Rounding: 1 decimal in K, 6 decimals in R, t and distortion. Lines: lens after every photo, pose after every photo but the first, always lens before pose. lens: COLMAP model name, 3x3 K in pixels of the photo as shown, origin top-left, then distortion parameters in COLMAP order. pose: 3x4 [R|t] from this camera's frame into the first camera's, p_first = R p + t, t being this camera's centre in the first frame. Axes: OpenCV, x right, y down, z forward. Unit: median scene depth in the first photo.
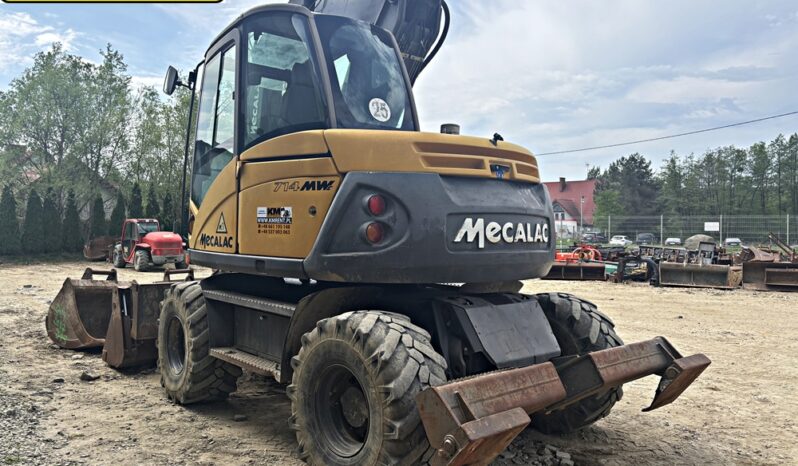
lens RADIAL K [[601.3, 0, 397.6], [0, 601.3, 241.3], [0, 0, 1]] dist [0.052094, -0.060538]
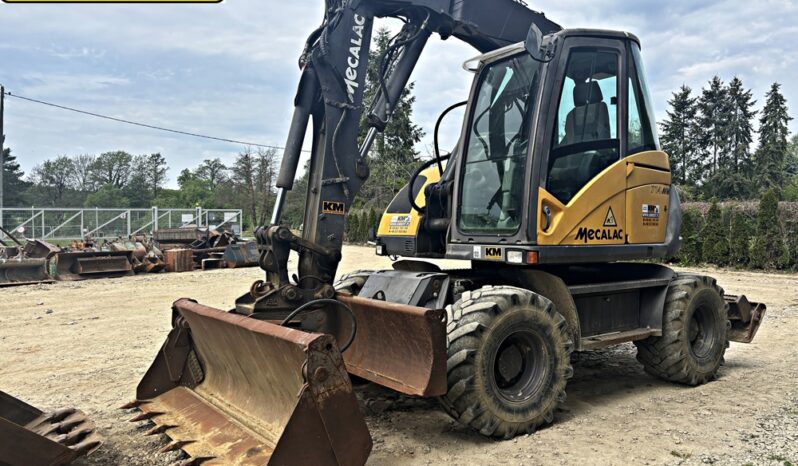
lens RADIAL K [[600.2, 0, 407.5], [0, 600.2, 233.4], [0, 0, 1]] dist [0.063736, -0.074966]
pose [[0.081066, -0.025566, 0.996381, -1.447848], [0.023627, 0.999439, 0.023722, -0.036423], [-0.996429, 0.021619, 0.081625, 1.333219]]
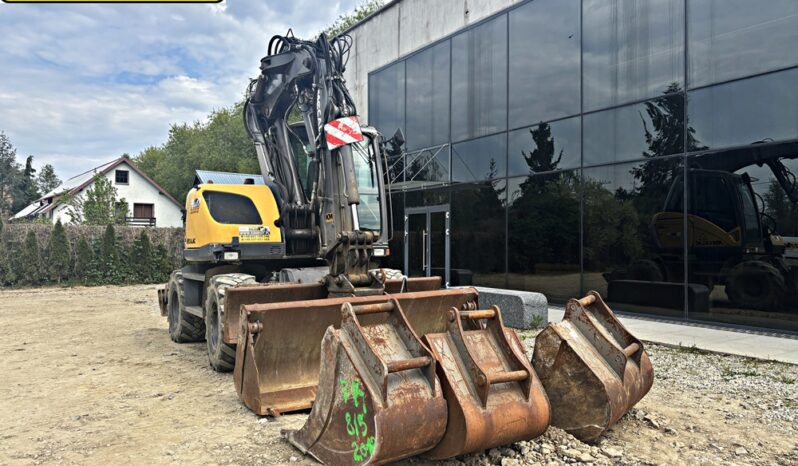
lens RADIAL K [[600.2, 0, 407.5], [0, 600.2, 233.4], [0, 0, 1]] dist [0.063736, -0.074966]
pose [[-0.986273, 0.003237, 0.165089, -0.783501], [0.004105, 0.999979, 0.004917, -0.031967], [-0.165069, 0.005527, -0.986266, 3.008818]]
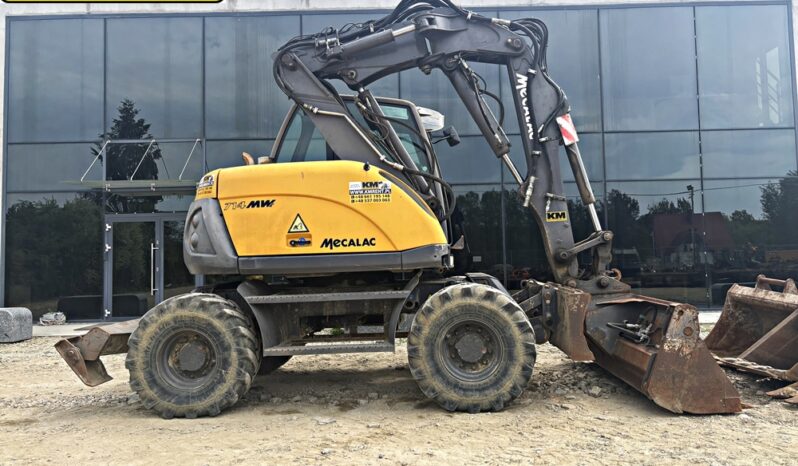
lens RADIAL K [[602.1, 0, 397.1], [0, 602.1, 230.6], [0, 0, 1]] dist [0.056344, -0.065317]
pose [[-0.684805, -0.023105, -0.728360, 0.905120], [0.006504, 0.999264, -0.037813, 0.017576], [0.728697, -0.030632, -0.684150, 2.263100]]
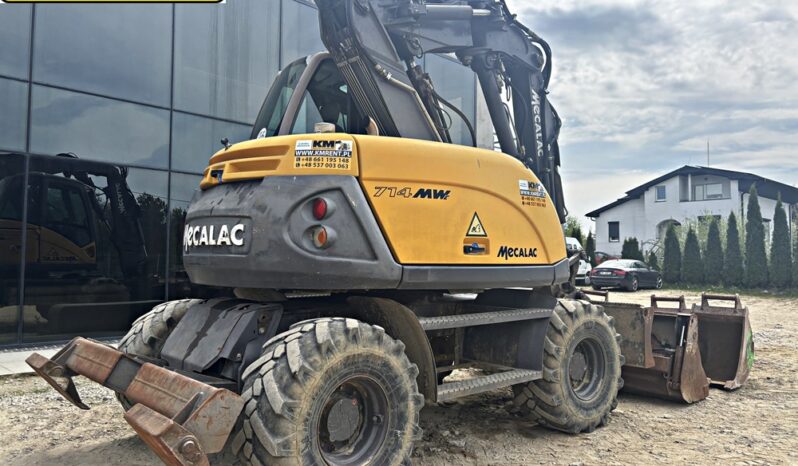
lens RADIAL K [[605.7, 0, 396.2], [0, 605.7, 230.7], [0, 0, 1]] dist [0.080876, -0.103311]
pose [[0.030700, -0.054930, -0.998018, 1.096735], [-0.029074, 0.998017, -0.055825, 0.021982], [0.999106, 0.030730, 0.029042, 1.169926]]
